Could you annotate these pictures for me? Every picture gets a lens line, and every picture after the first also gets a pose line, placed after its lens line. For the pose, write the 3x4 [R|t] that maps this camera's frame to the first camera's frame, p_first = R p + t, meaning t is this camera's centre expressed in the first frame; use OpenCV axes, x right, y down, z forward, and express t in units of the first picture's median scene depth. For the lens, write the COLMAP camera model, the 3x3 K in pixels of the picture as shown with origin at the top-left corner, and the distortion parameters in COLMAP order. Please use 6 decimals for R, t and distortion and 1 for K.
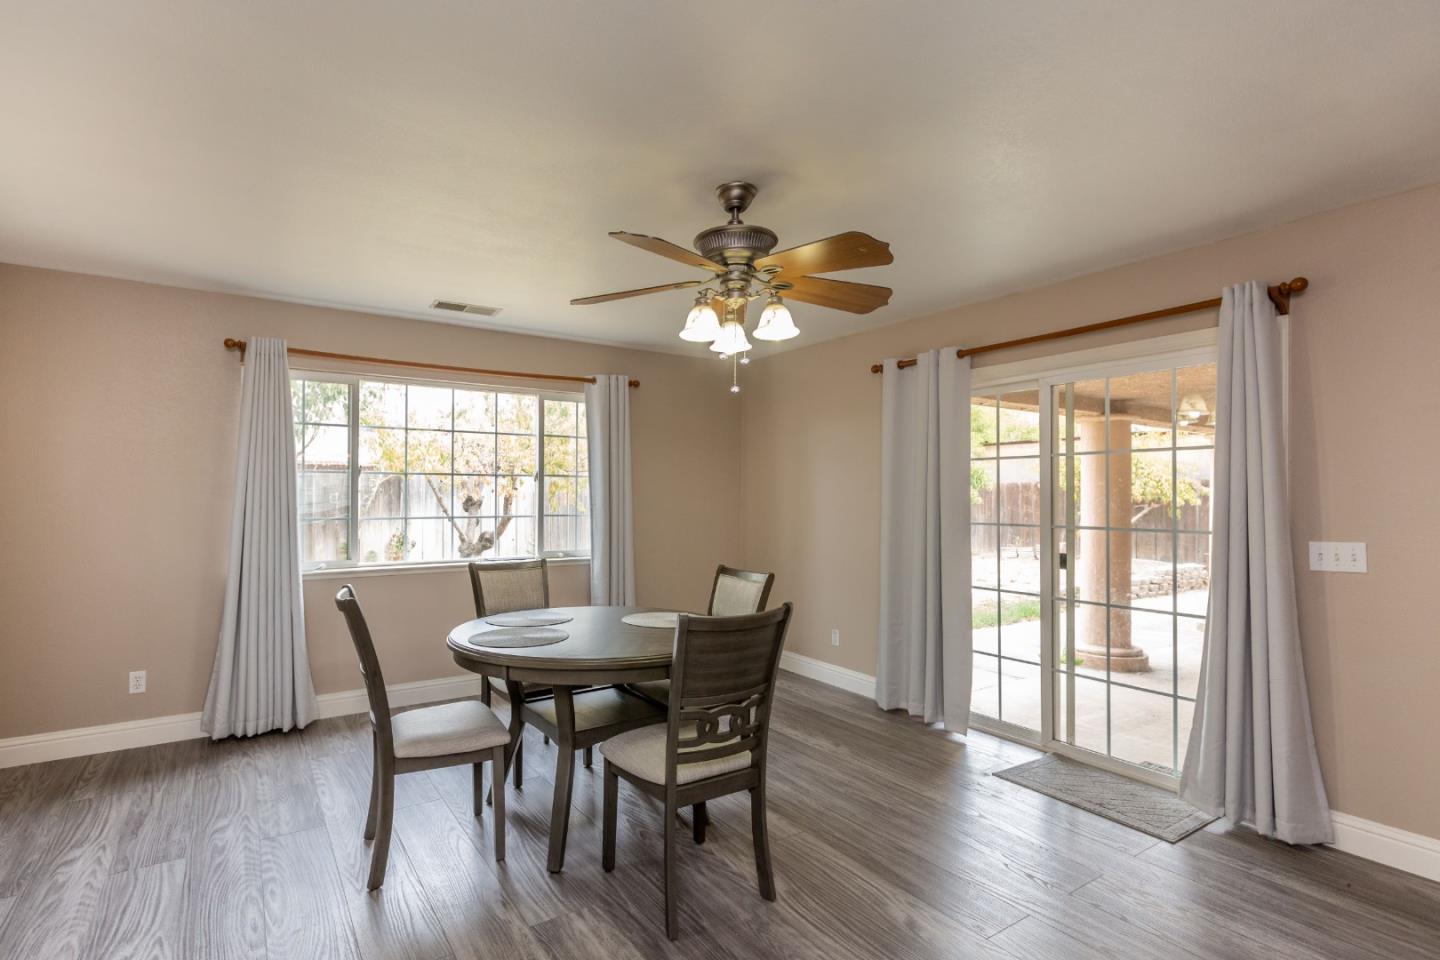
lens RADIAL K [[670.3, 0, 716.7], [0, 670.3, 485.9], [0, 0, 1]] dist [-0.000443, -0.000018]
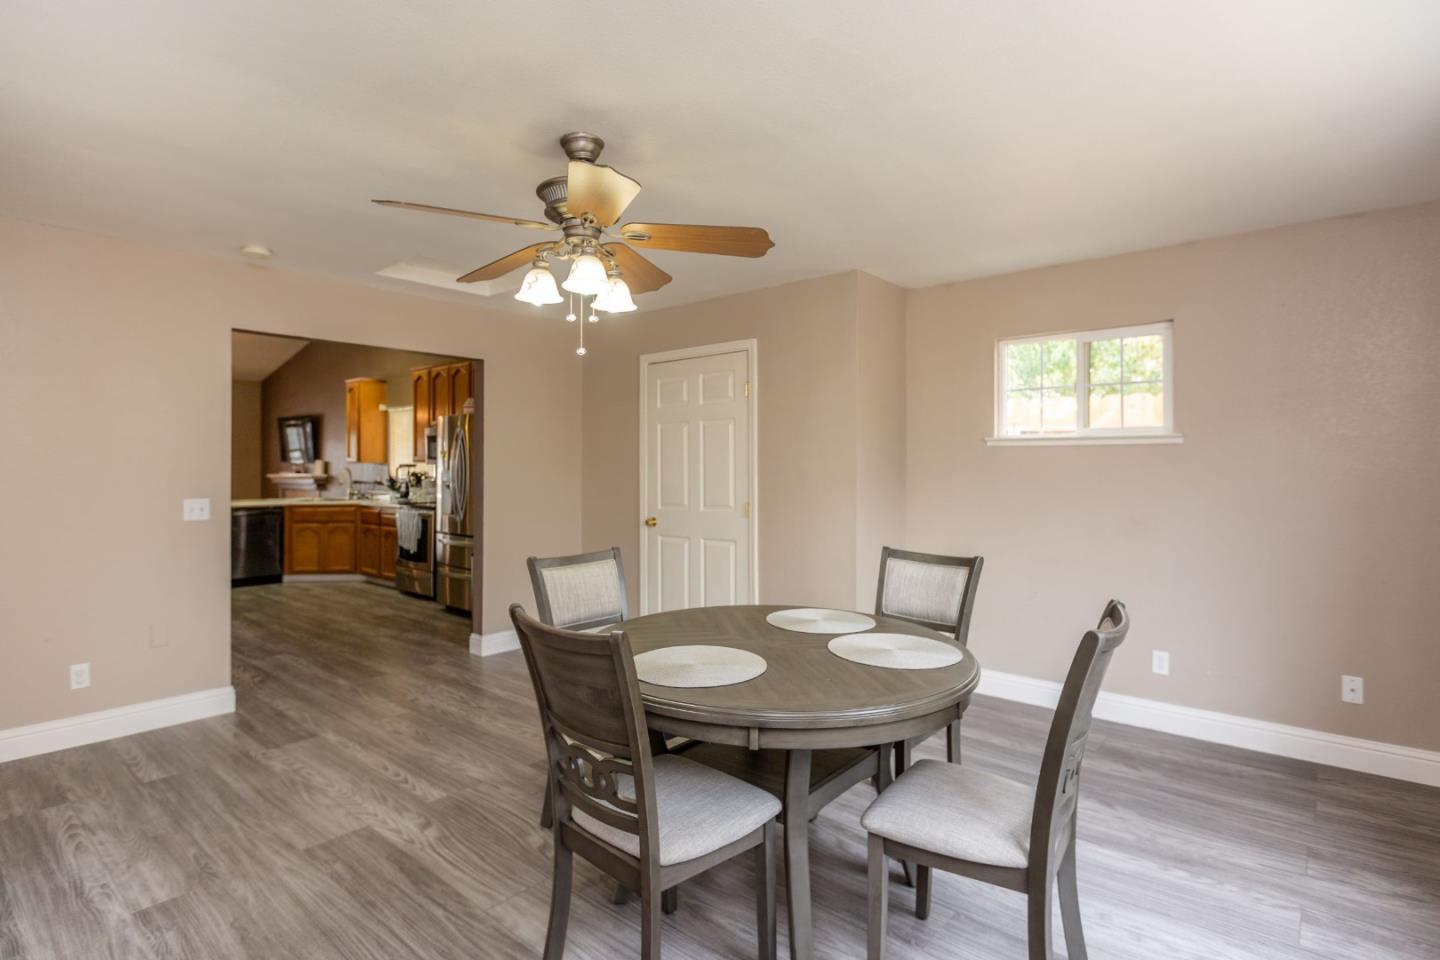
lens RADIAL K [[723.5, 0, 721.0], [0, 723.5, 475.8], [0, 0, 1]] dist [-0.000791, -0.000192]
pose [[-0.968988, 0.008441, -0.246964, 0.063674], [0.006076, 0.999928, 0.010340, 0.010121], [0.247034, 0.008519, -0.968969, 1.661328]]
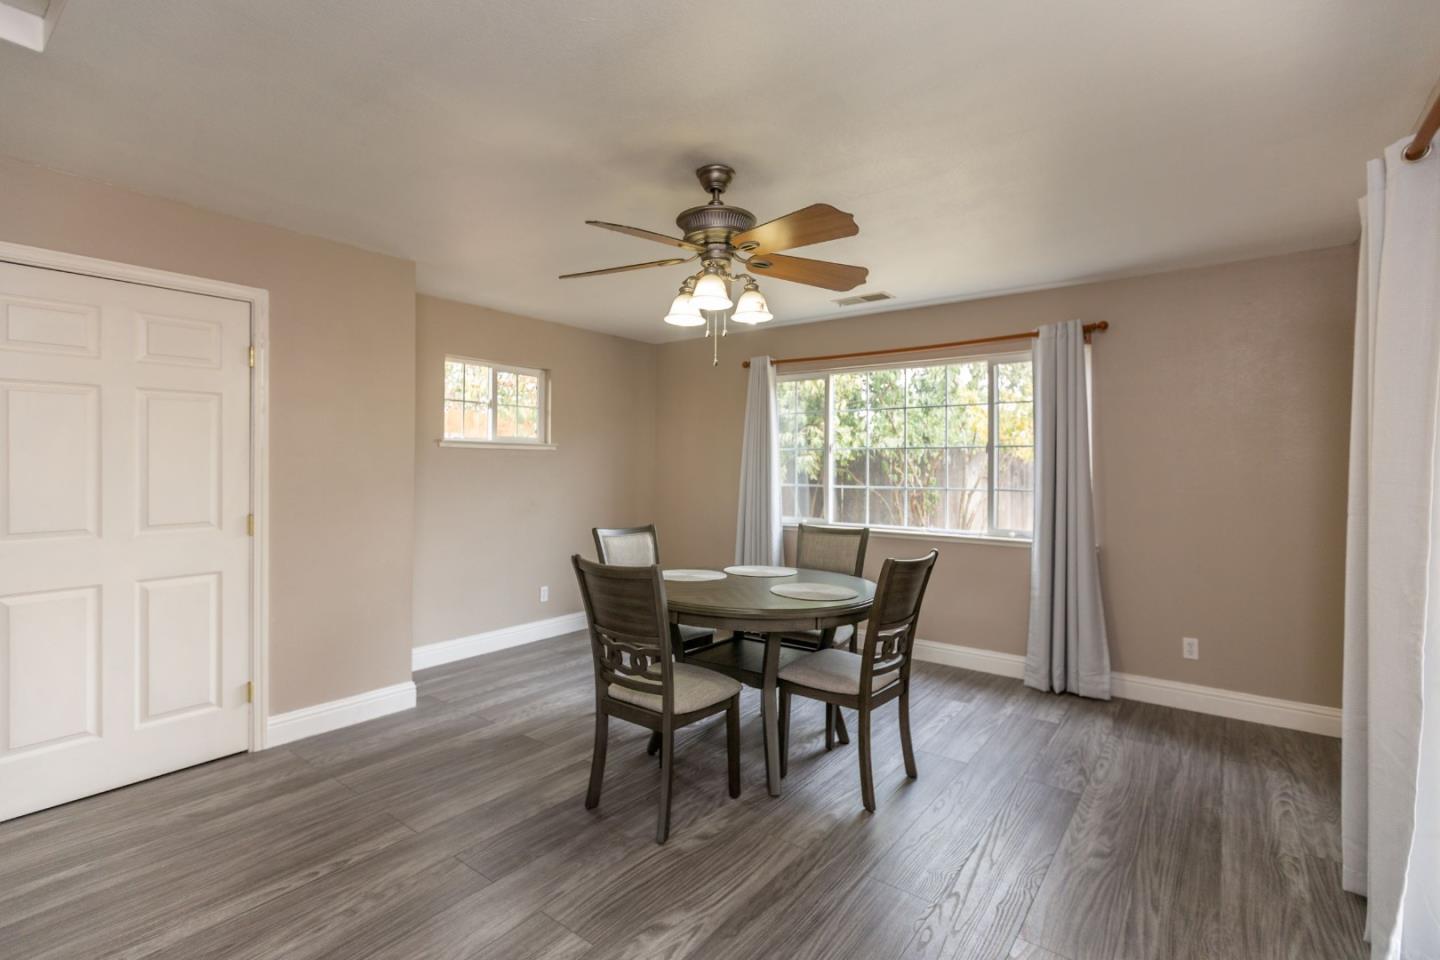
lens RADIAL K [[699.6, 0, 719.0], [0, 699.6, 461.3], [0, 0, 1]] dist [0.001700, 0.000278]
pose [[0.323772, -0.004528, -0.946124, 0.859464], [0.003850, 0.999987, -0.003468, 0.010093], [0.946127, -0.002520, 0.323785, 0.534012]]
